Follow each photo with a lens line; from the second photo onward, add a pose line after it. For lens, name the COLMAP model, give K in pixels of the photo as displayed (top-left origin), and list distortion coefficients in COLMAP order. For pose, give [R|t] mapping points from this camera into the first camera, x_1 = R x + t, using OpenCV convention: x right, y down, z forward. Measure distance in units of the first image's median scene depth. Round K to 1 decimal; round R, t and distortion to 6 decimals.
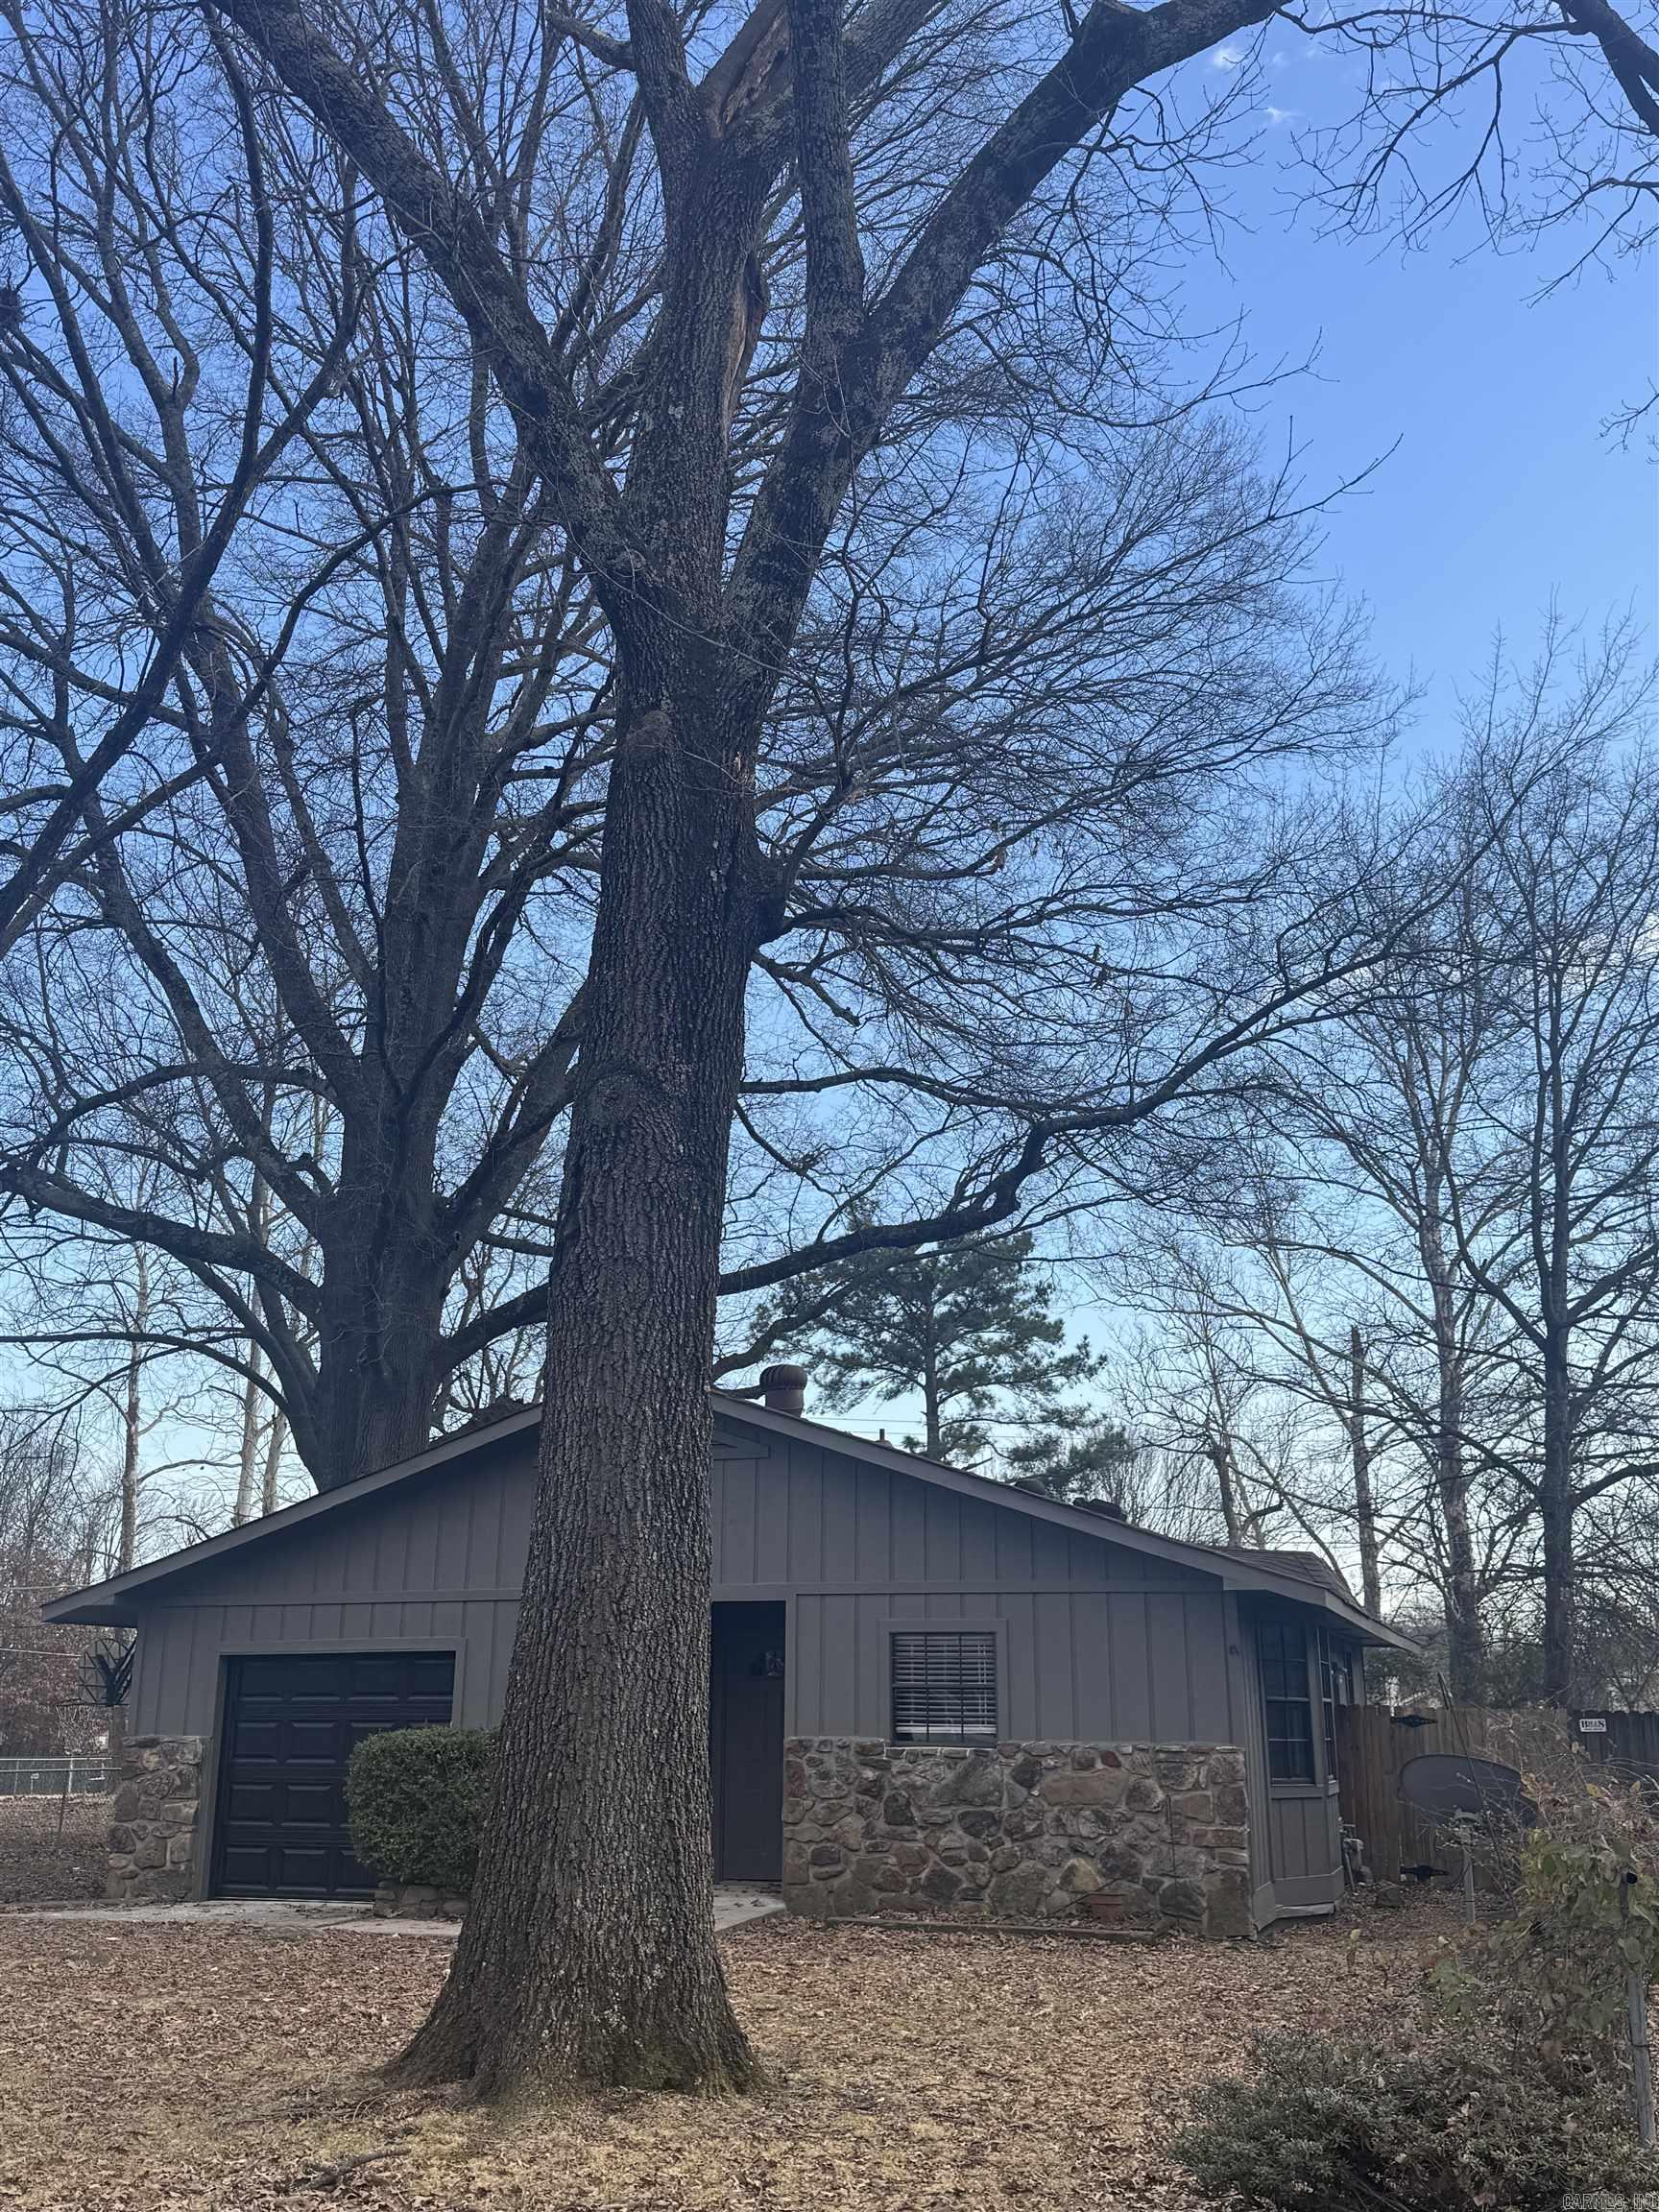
lens RADIAL K [[2084.8, 0, 825.9], [0, 2084.8, 1122.8], [0, 0, 1]] dist [0.209595, -0.457787]
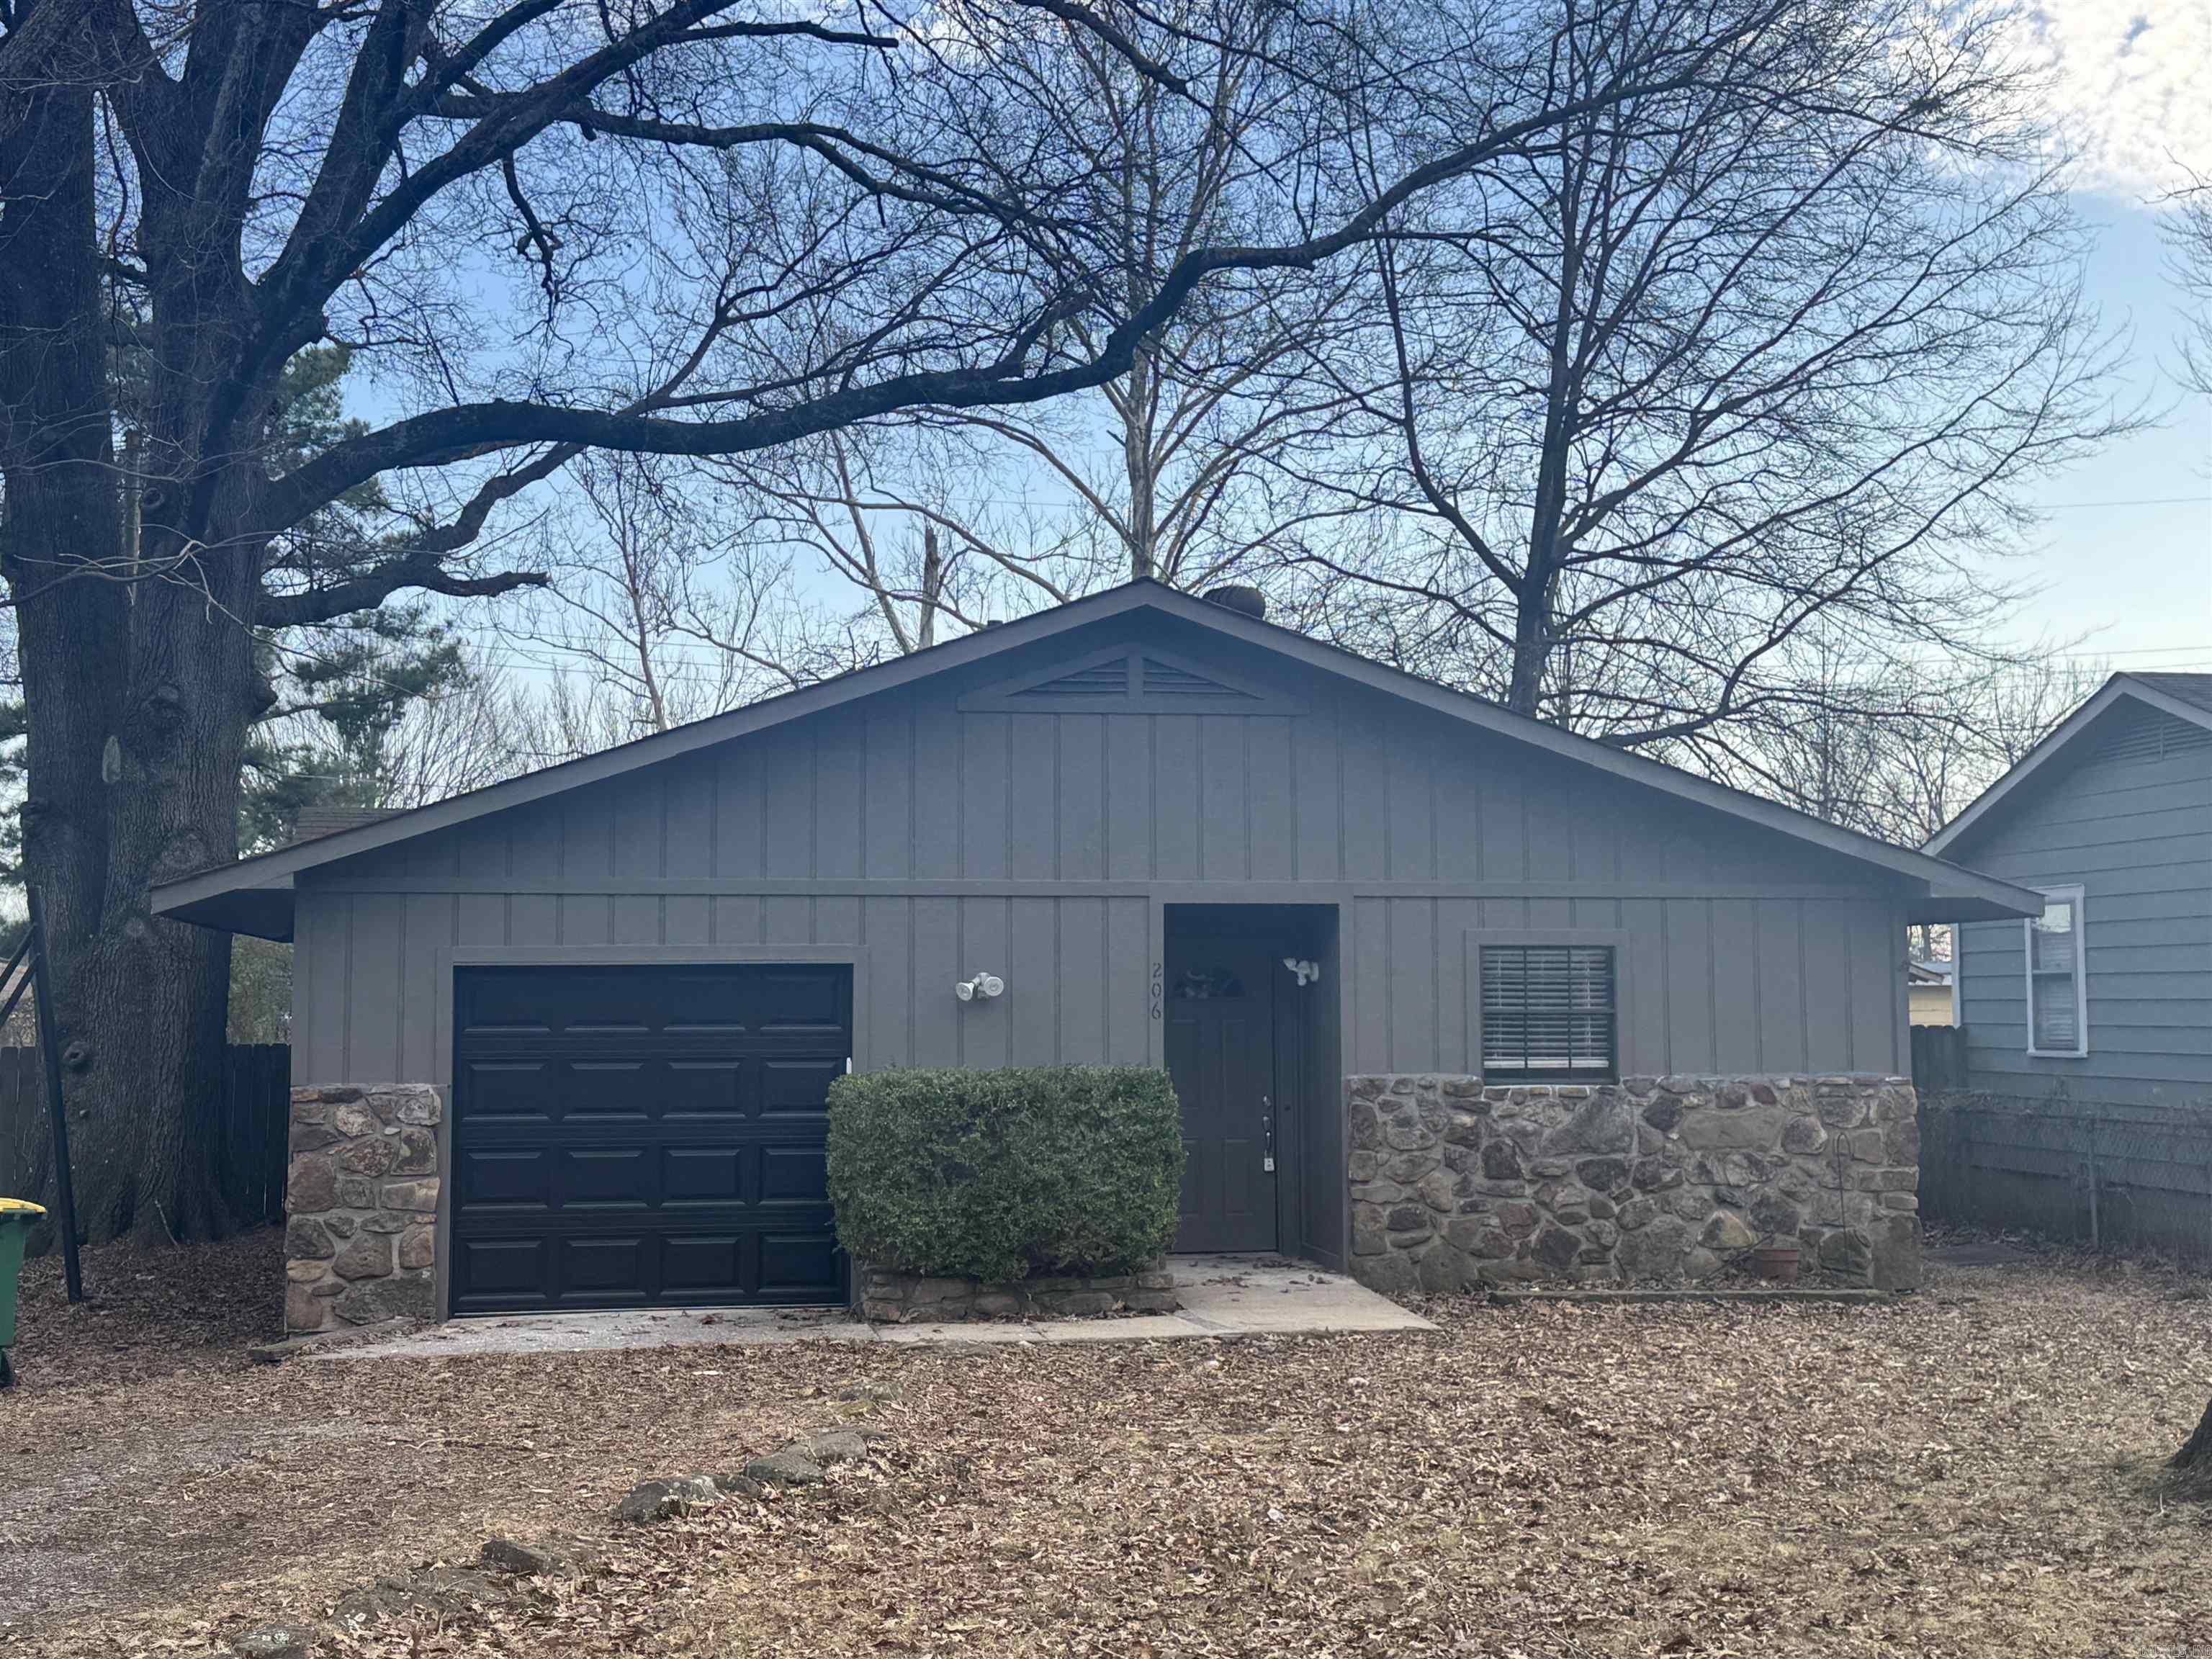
lens RADIAL K [[2937.8, 0, 1106.0], [0, 2937.8, 829.5], [0, 0, 1]] dist [0.194221, -0.364557]
pose [[0.883272, 0.020668, 0.468406, -0.349355], [-0.117162, 0.977064, 0.177819, 0.014680], [-0.453987, -0.211942, 0.865434, 0.081711]]
